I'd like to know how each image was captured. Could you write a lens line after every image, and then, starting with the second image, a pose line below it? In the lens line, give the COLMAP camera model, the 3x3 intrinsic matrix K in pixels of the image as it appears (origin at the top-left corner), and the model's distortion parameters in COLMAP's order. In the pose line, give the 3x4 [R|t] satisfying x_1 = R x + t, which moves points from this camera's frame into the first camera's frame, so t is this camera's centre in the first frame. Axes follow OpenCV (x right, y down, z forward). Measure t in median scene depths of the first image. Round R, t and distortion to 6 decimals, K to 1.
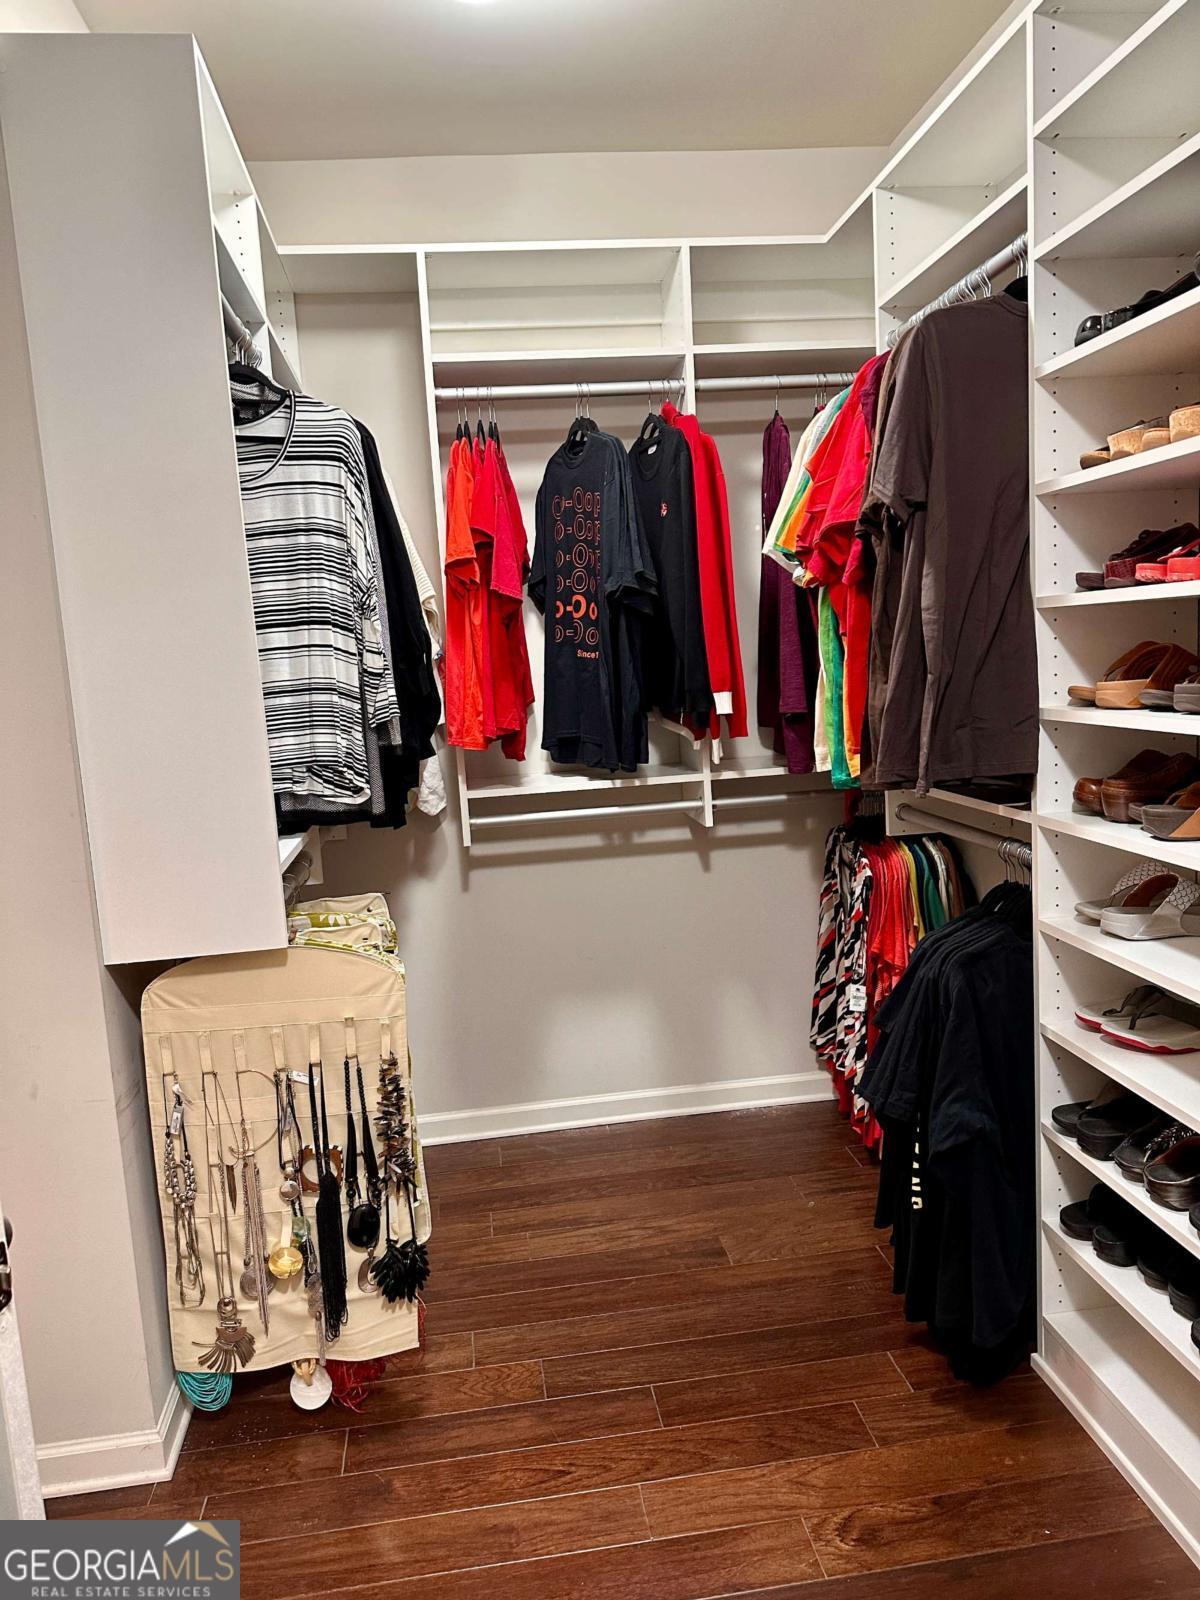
lens RADIAL K [[1128.9, 0, 596.1], [0, 1128.9, 797.2], [0, 0, 1]] dist [-0.003657, 0.000433]
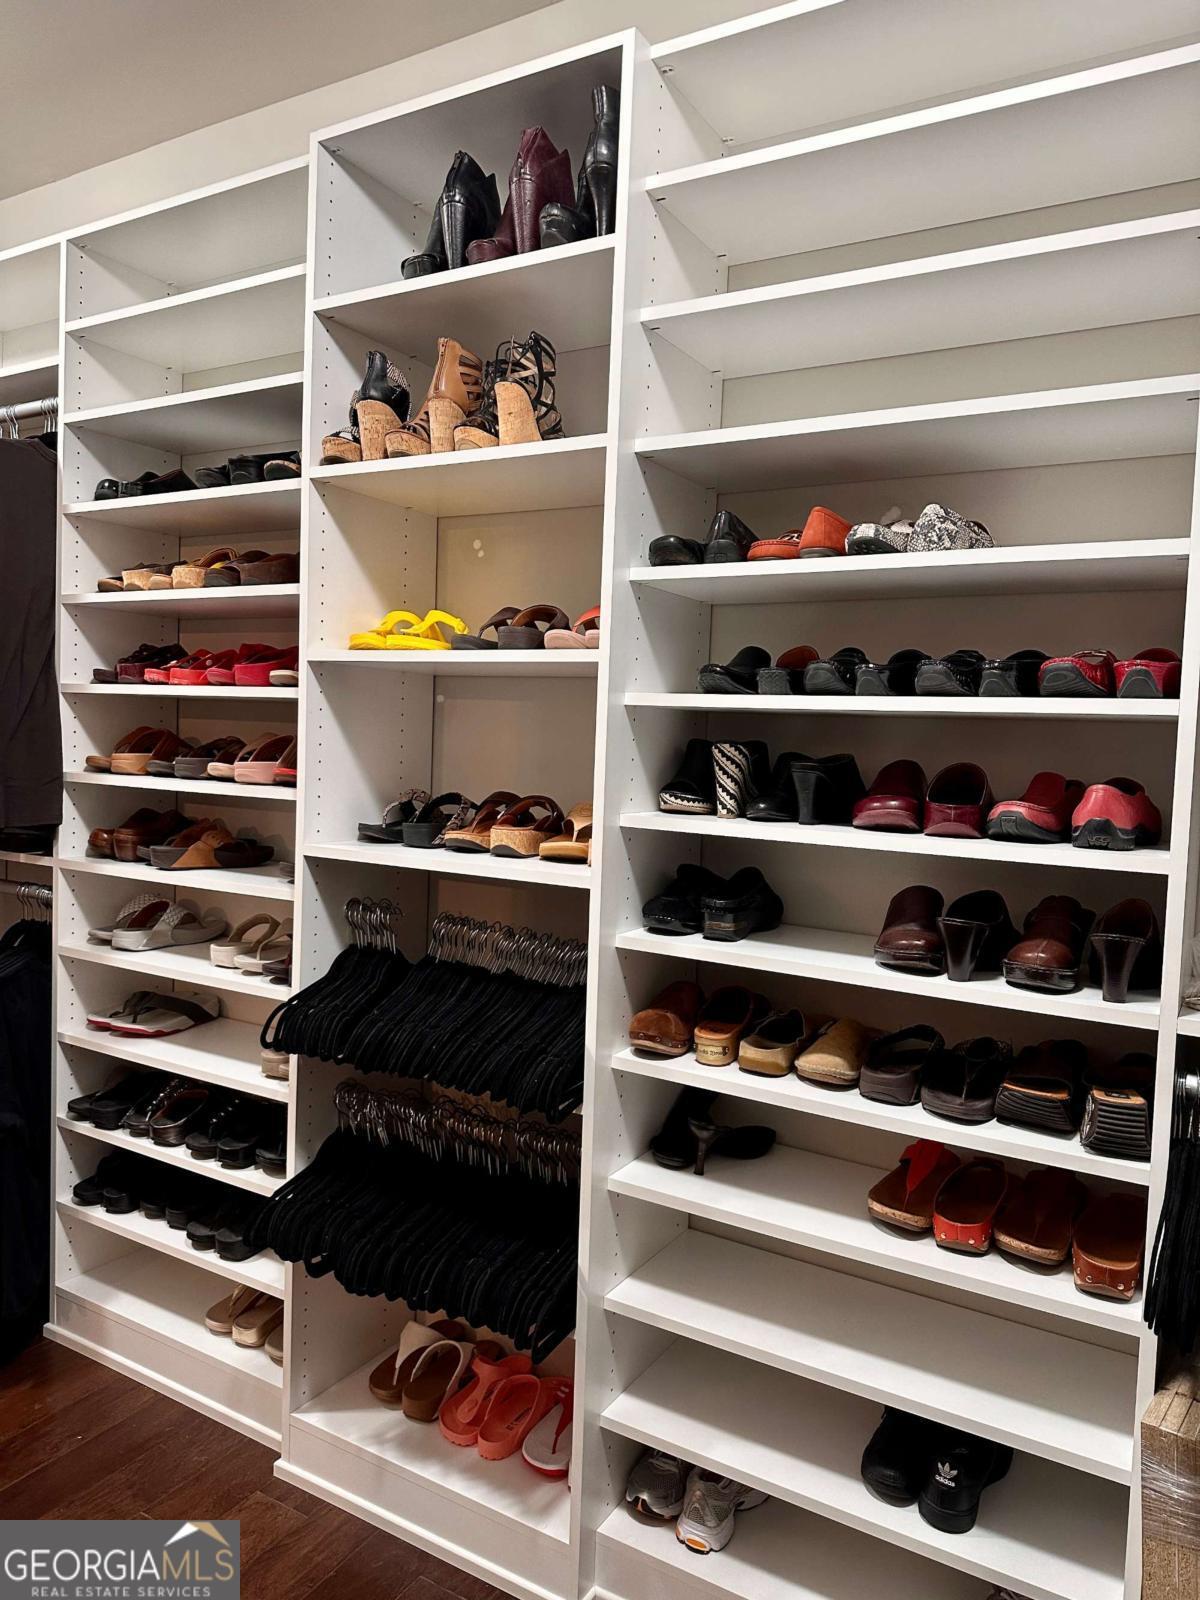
lens RADIAL K [[1128.9, 0, 597.5], [0, 1128.9, 788.2], [0, 0, 1]] dist [-0.003657, 0.000433]
pose [[0.609322, 0.039294, 0.791948, -0.234258], [0.031297, 0.996801, -0.073539, 0.048874], [-0.792305, 0.069595, 0.606143, -0.221724]]
